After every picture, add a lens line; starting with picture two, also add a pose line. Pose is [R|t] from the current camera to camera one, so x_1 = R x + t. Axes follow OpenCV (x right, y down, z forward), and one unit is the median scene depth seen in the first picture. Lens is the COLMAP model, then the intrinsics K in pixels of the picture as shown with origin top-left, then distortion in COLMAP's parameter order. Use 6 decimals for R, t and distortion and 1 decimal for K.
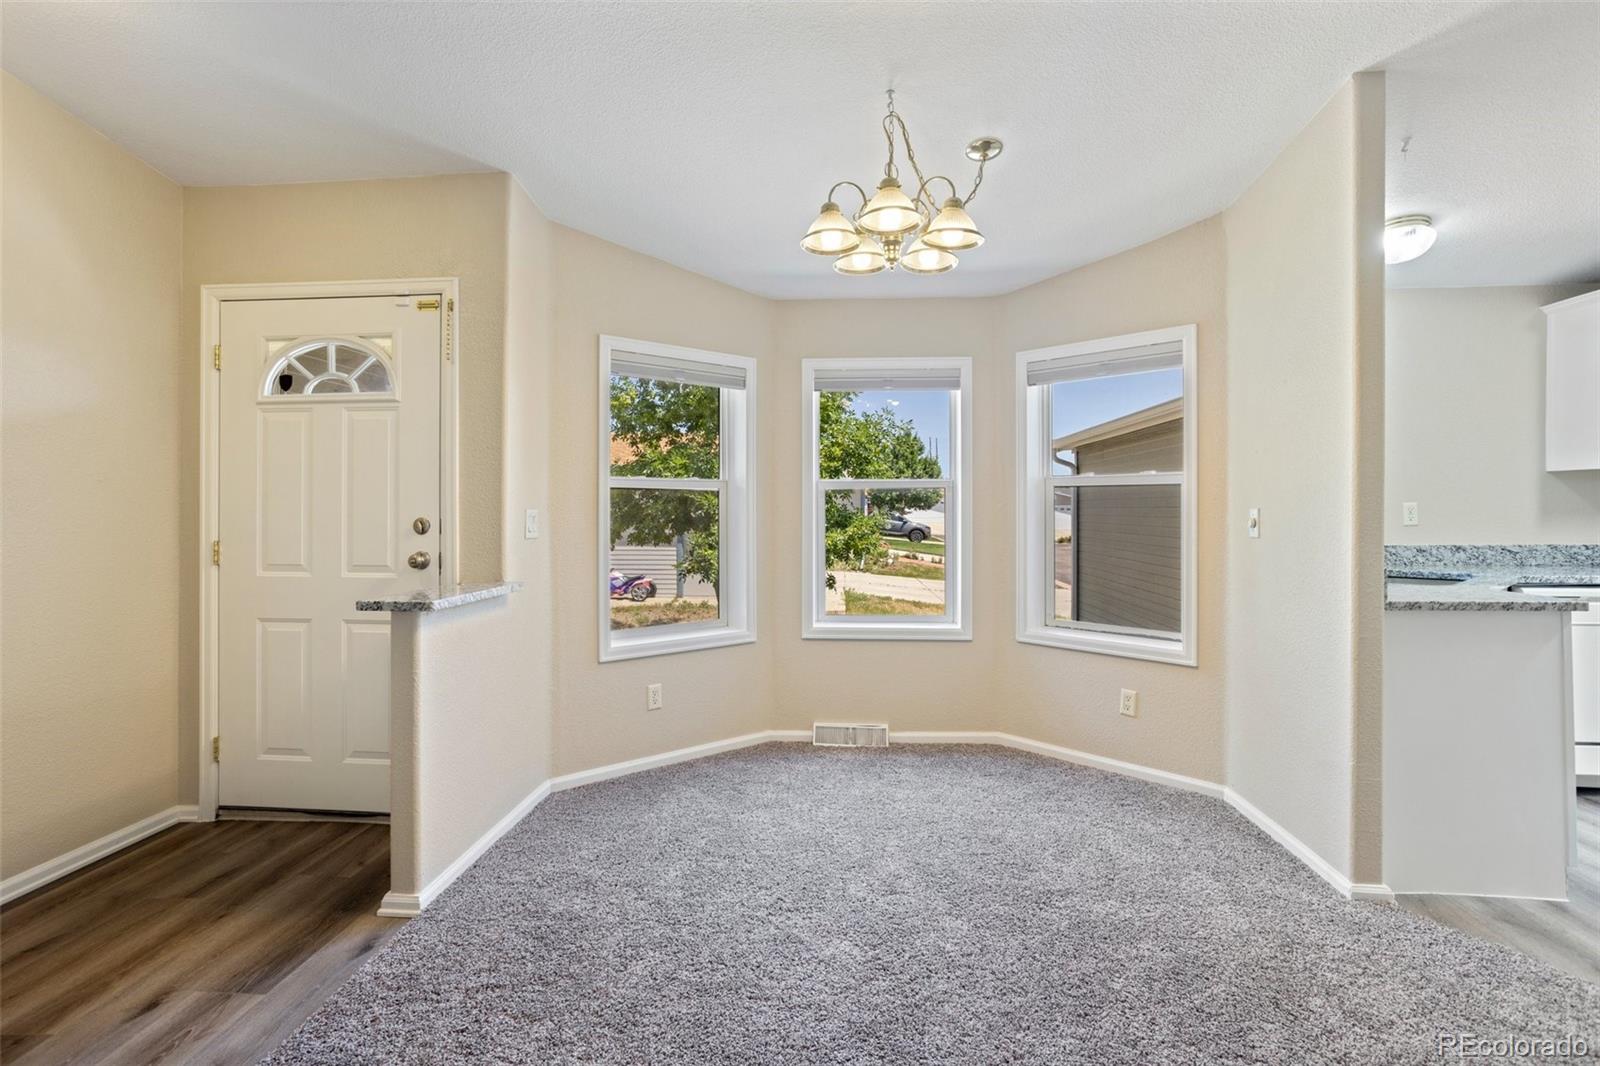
lens RADIAL K [[771.4, 0, 791.9], [0, 771.4, 508.2], [0, 0, 1]] dist [-0.021363, 0.008303]
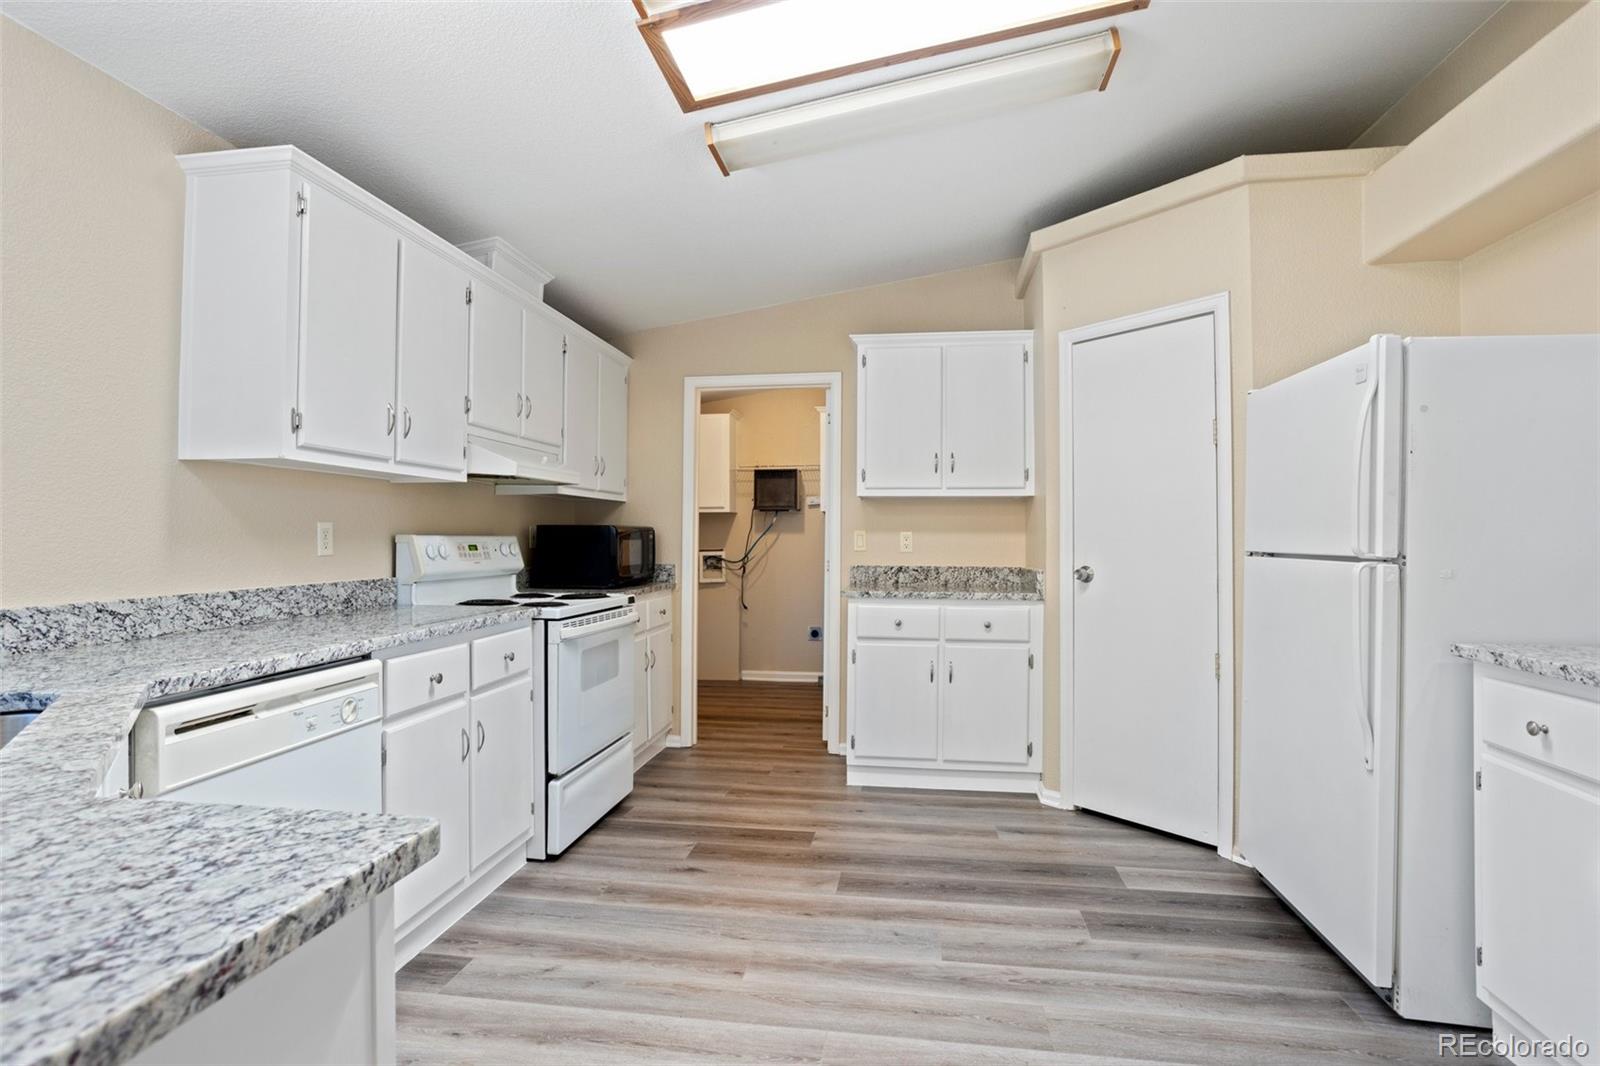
lens RADIAL K [[771.4, 0, 797.0], [0, 771.4, 535.7], [0, 0, 1]] dist [-0.021363, 0.008303]
pose [[0.055013, 0.011412, 0.998420, 0.577080], [-0.006868, 0.999915, -0.011051, 0.009760], [-0.998462, -0.006250, 0.055086, 0.647742]]
